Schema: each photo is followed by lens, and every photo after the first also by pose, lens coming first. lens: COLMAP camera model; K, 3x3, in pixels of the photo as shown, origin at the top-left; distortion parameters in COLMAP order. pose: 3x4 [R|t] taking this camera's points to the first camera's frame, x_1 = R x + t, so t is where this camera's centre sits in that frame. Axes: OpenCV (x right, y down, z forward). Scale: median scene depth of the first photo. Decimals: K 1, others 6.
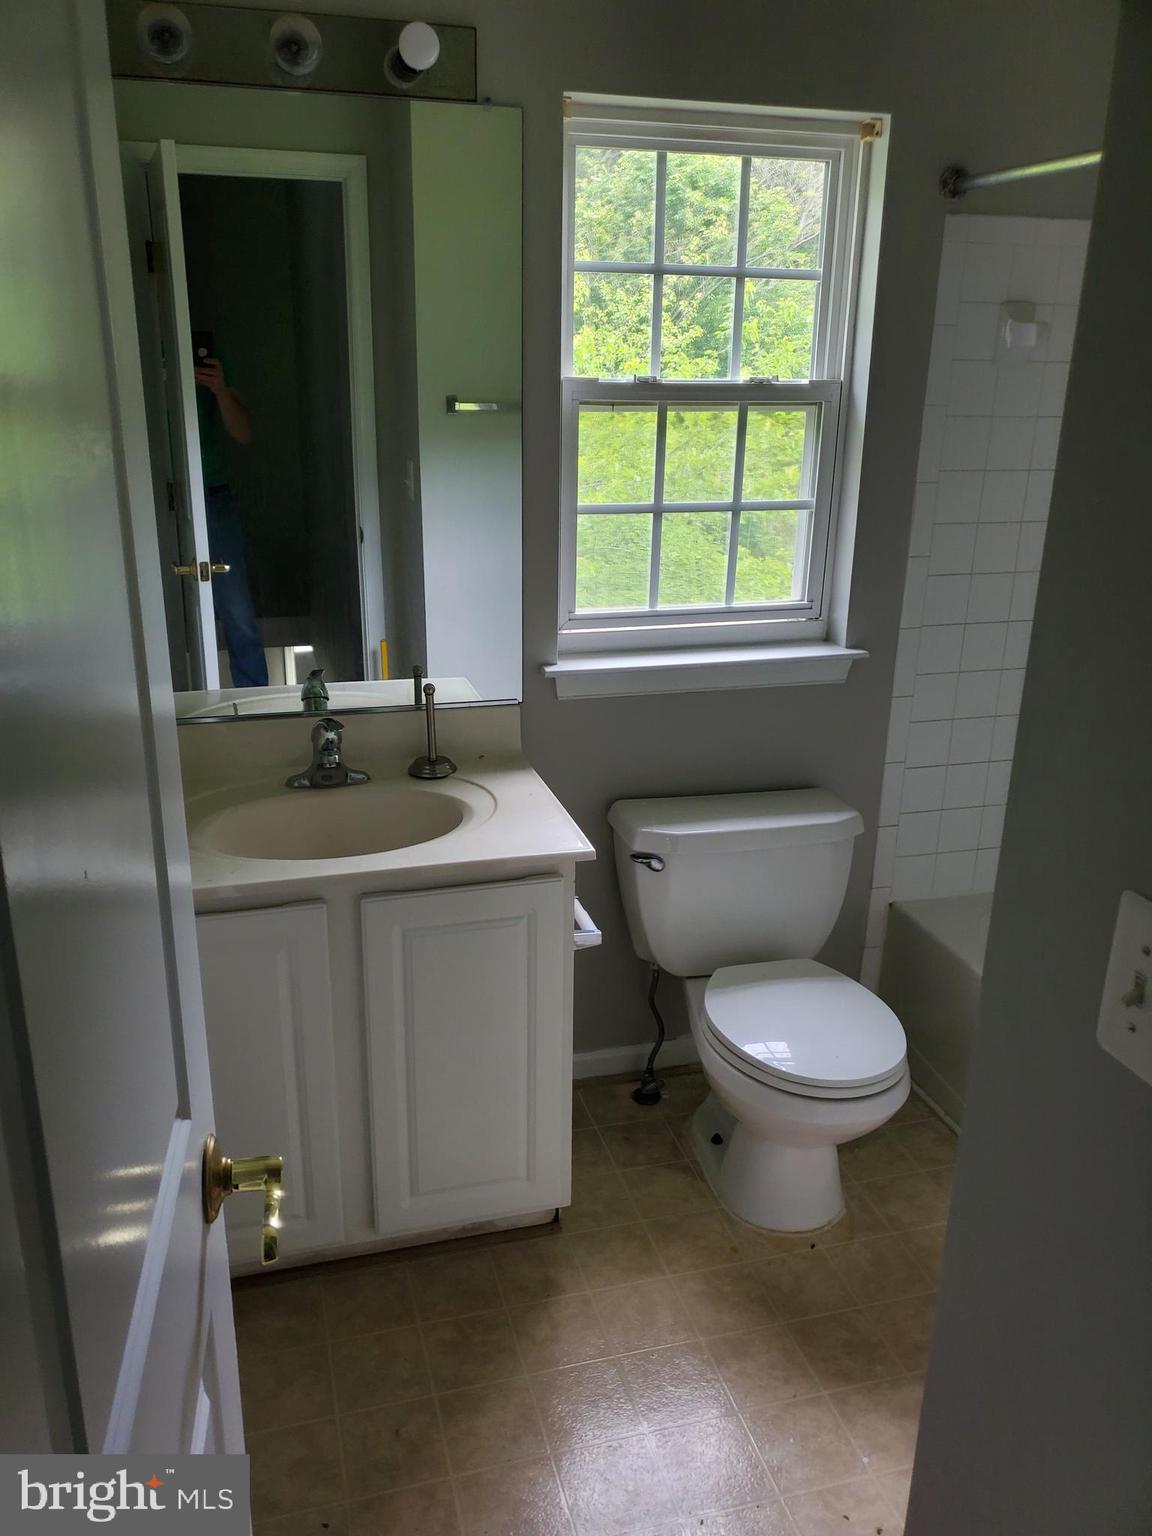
lens RADIAL K [[1203.4, 0, 576.1], [0, 1203.4, 759.3], [0, 0, 1]] dist [0.040492, -0.048872]
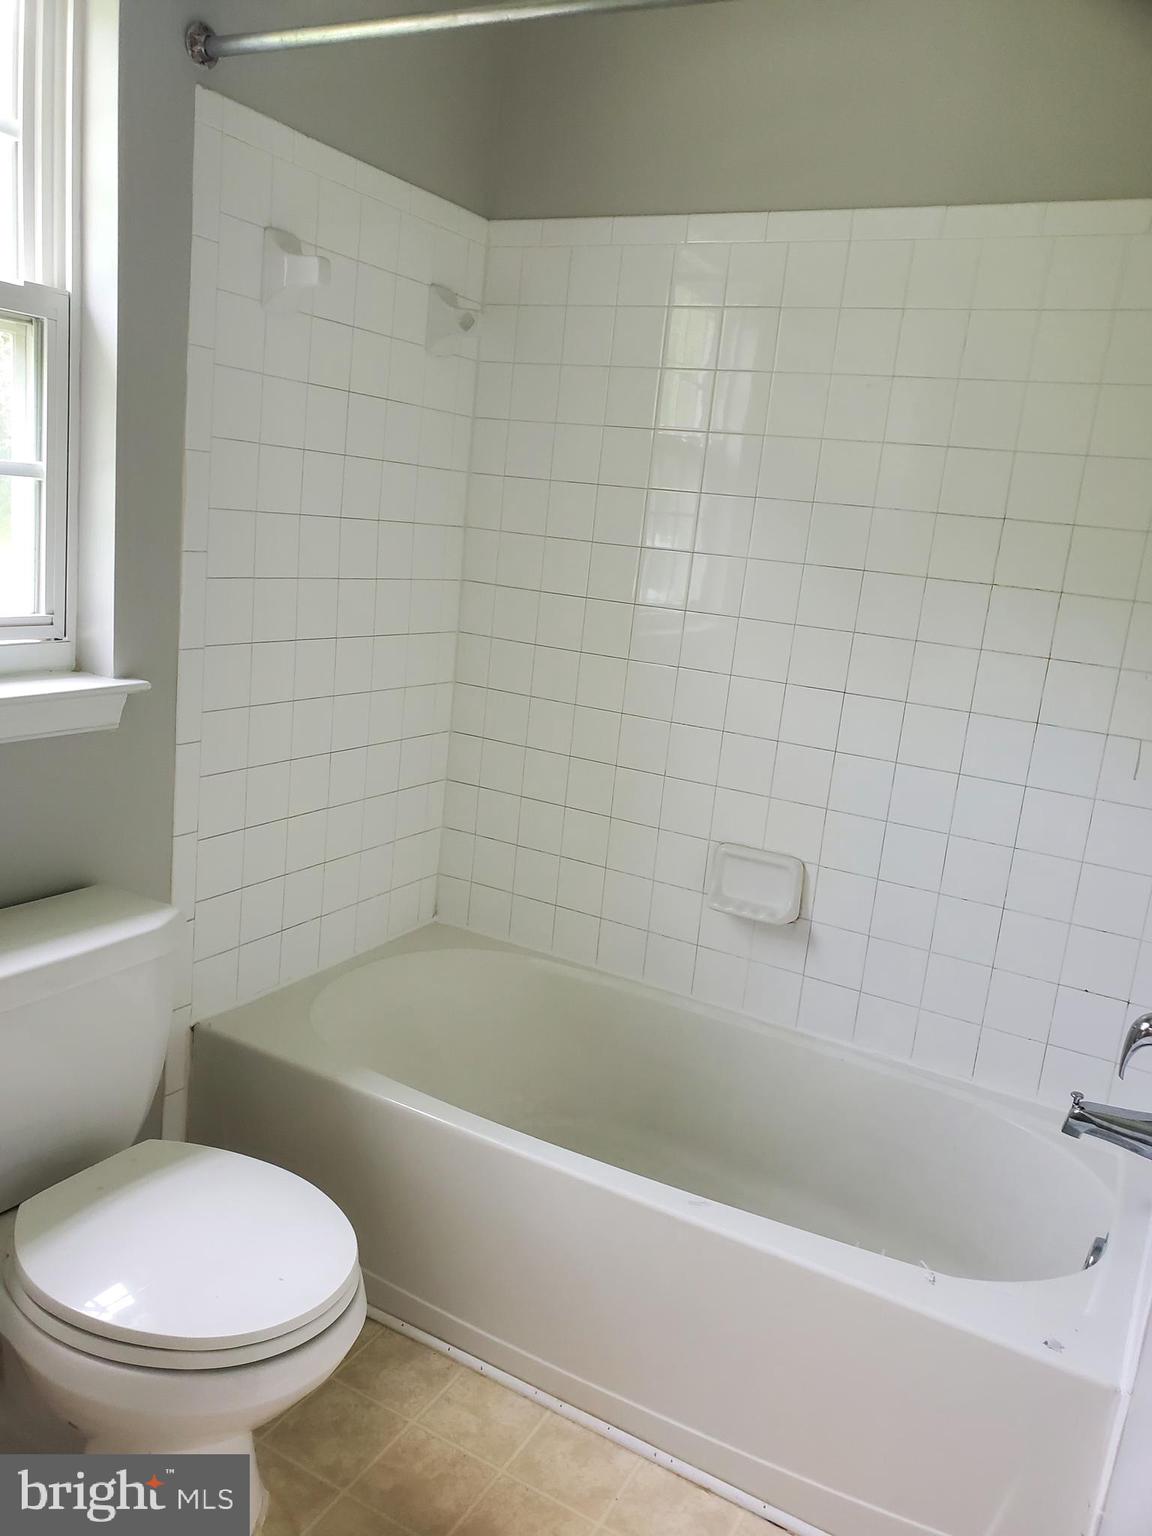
lens RADIAL K [[1203.4, 0, 572.5], [0, 1203.4, 766.4], [0, 0, 1]] dist [0.040492, -0.048872]
pose [[0.714731, -0.096397, 0.692724, -0.077629], [0.143044, 0.989667, -0.009871, 0.003251], [-0.684615, 0.106145, 0.721135, 0.322255]]
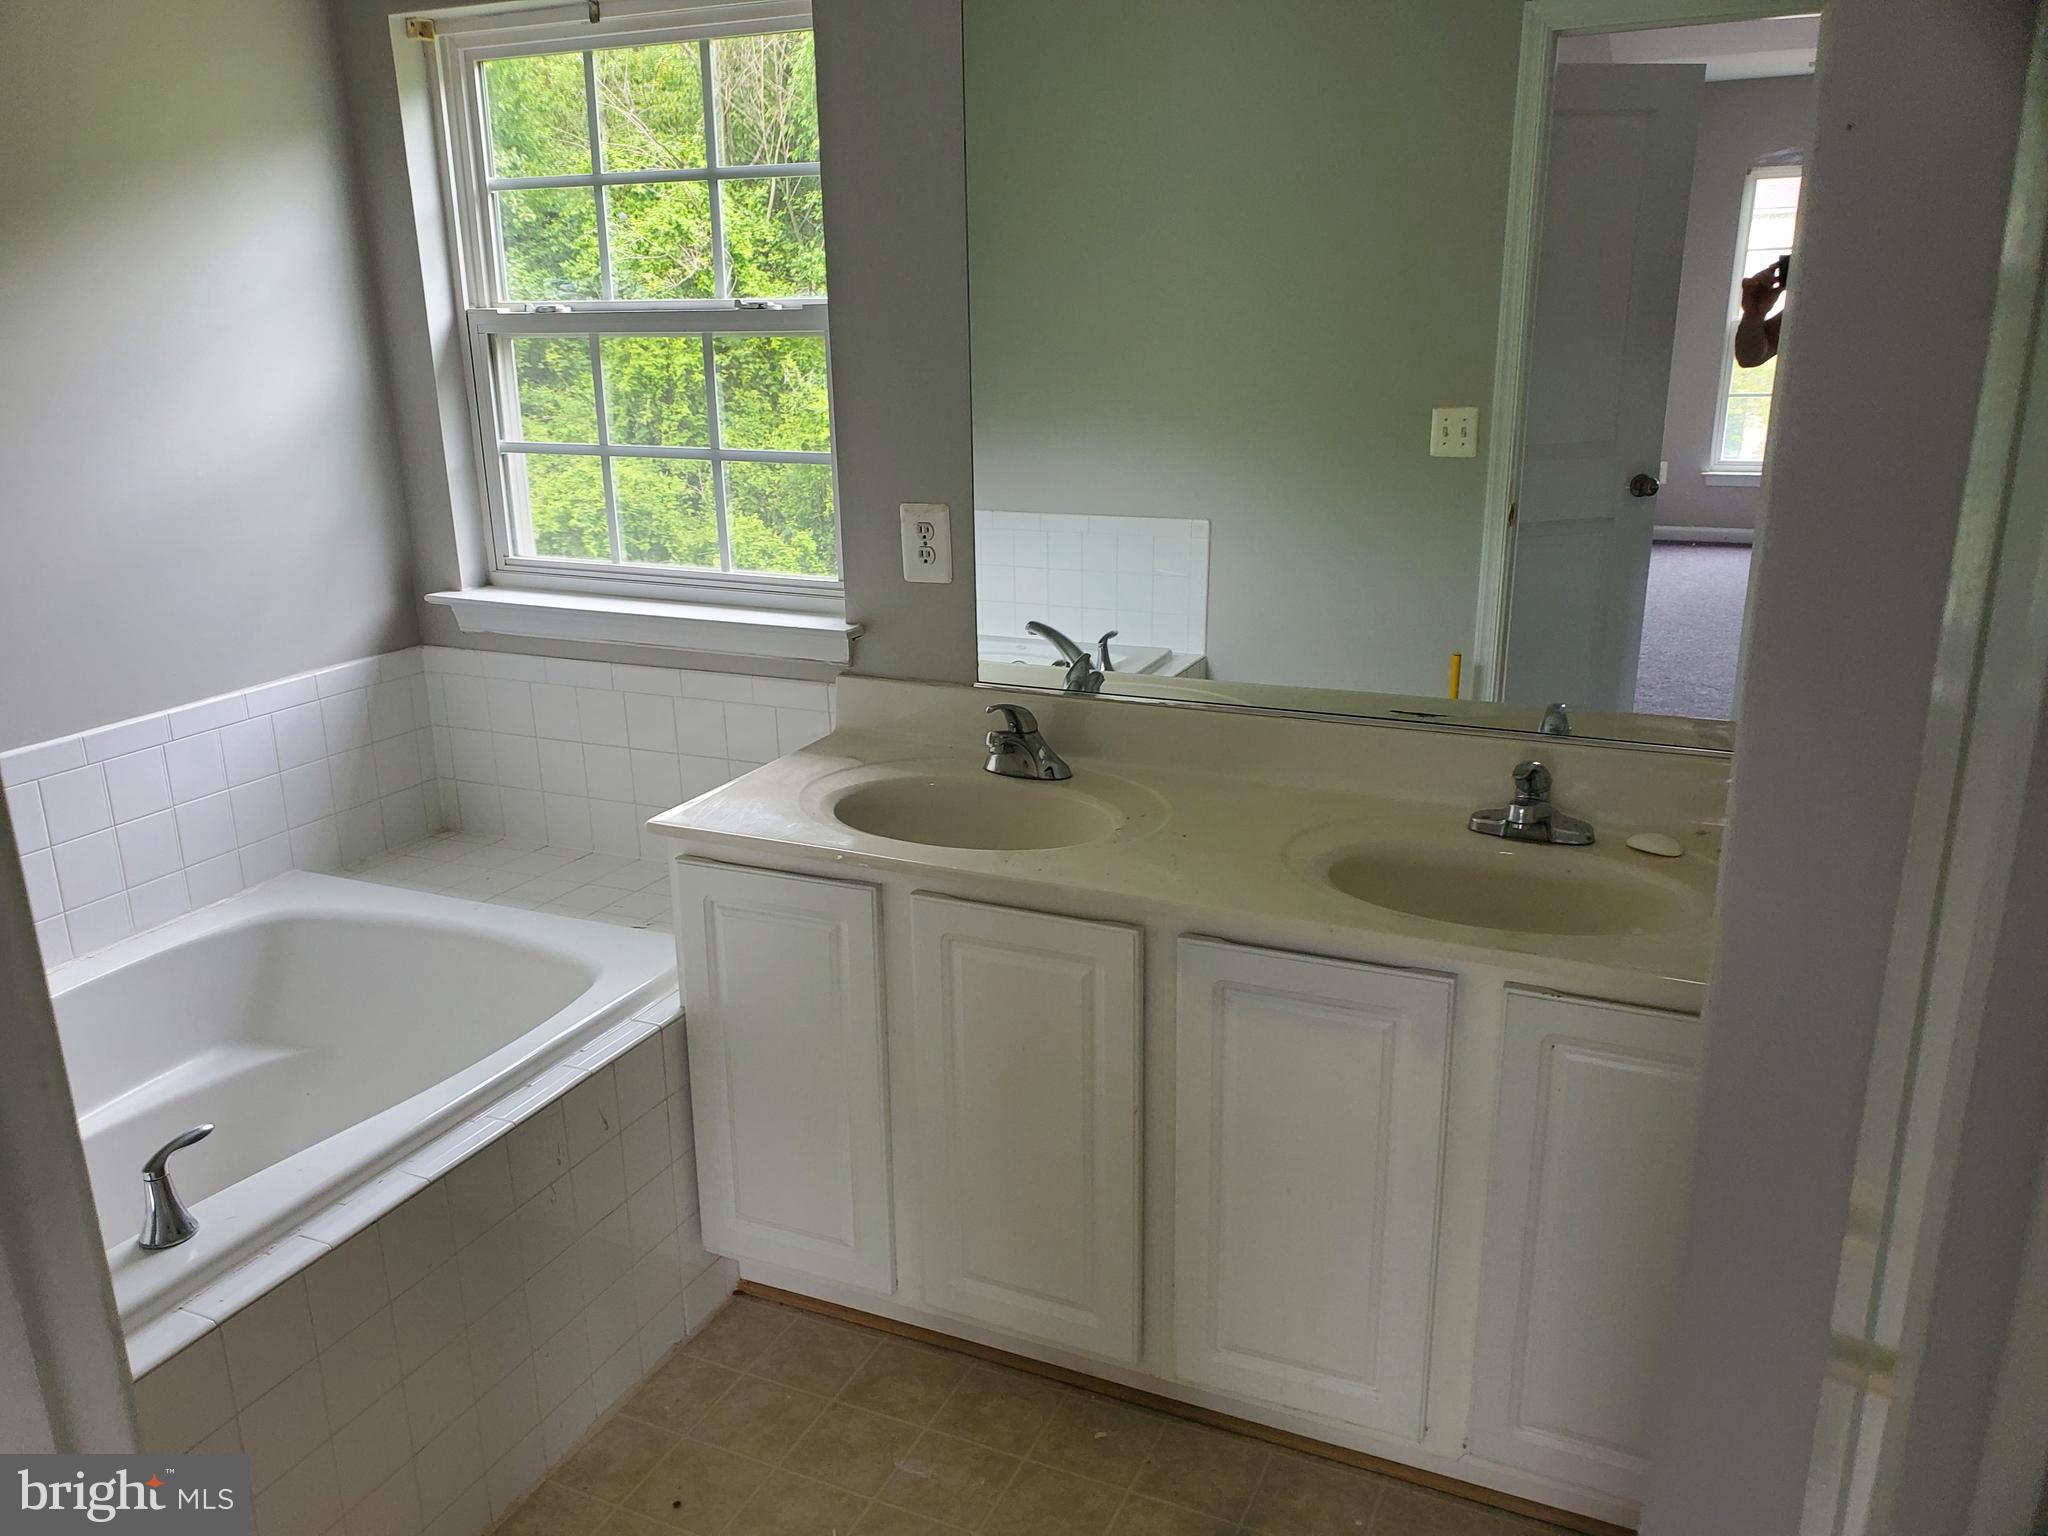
lens RADIAL K [[1604.5, 0, 1022.8], [0, 1604.5, 775.4], [0, 0, 1]] dist [0.040492, -0.048872]
pose [[0.756317, 0.173307, -0.630833, 1.004936], [-0.178193, 0.982387, 0.056250, -0.090368], [0.629470, 0.069867, 0.773877, 0.279934]]
